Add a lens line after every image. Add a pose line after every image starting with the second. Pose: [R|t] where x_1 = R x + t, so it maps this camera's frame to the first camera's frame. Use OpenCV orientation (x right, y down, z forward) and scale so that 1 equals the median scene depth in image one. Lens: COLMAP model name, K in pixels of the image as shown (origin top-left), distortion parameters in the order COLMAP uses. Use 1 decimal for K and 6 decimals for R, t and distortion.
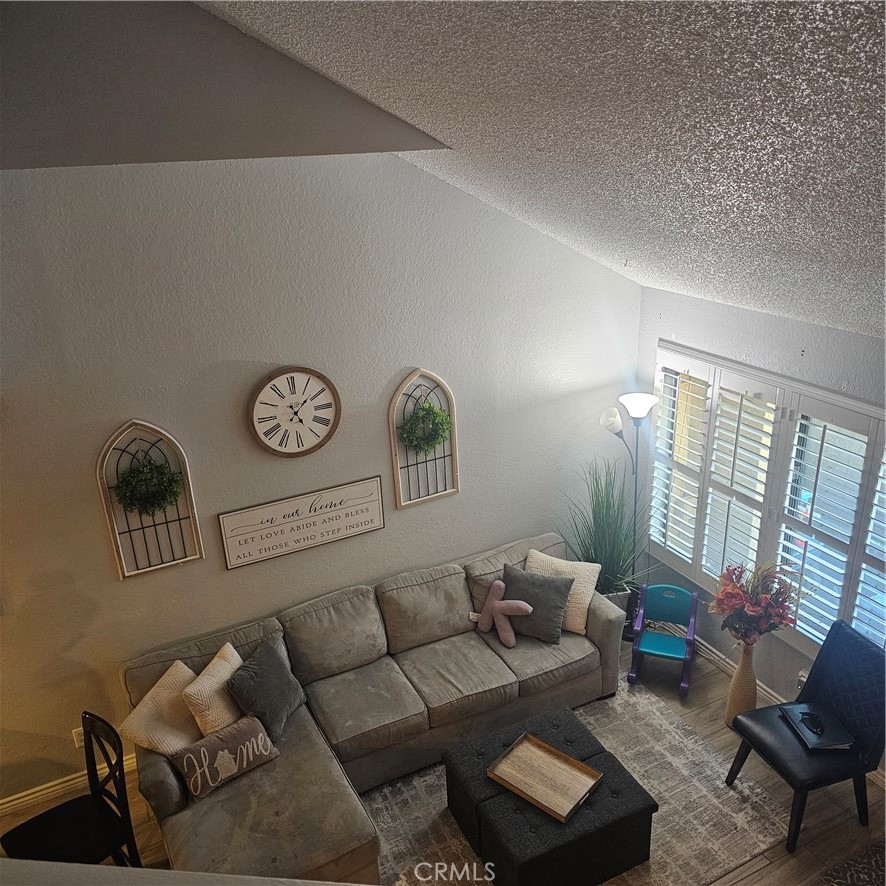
lens RADIAL K [[795.8, 0, 442.8], [0, 795.8, 444.2], [0, 0, 1]] dist [0.095892, -0.054061]
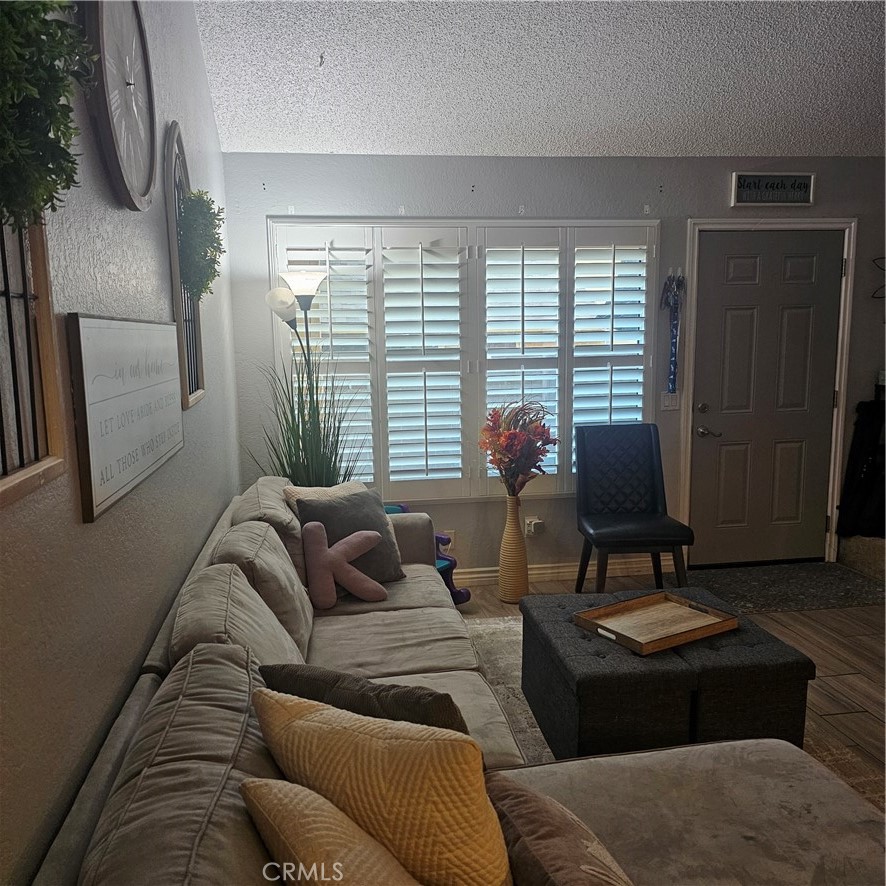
lens RADIAL K [[795.8, 0, 443.7], [0, 795.8, 443.2], [0, 0, 1]] dist [0.095892, -0.054061]
pose [[0.293199, -0.095613, 0.951258, -0.504056], [0.367201, 0.929933, -0.019710, 0.173059], [-0.882722, 0.355082, 0.307765, 0.738587]]
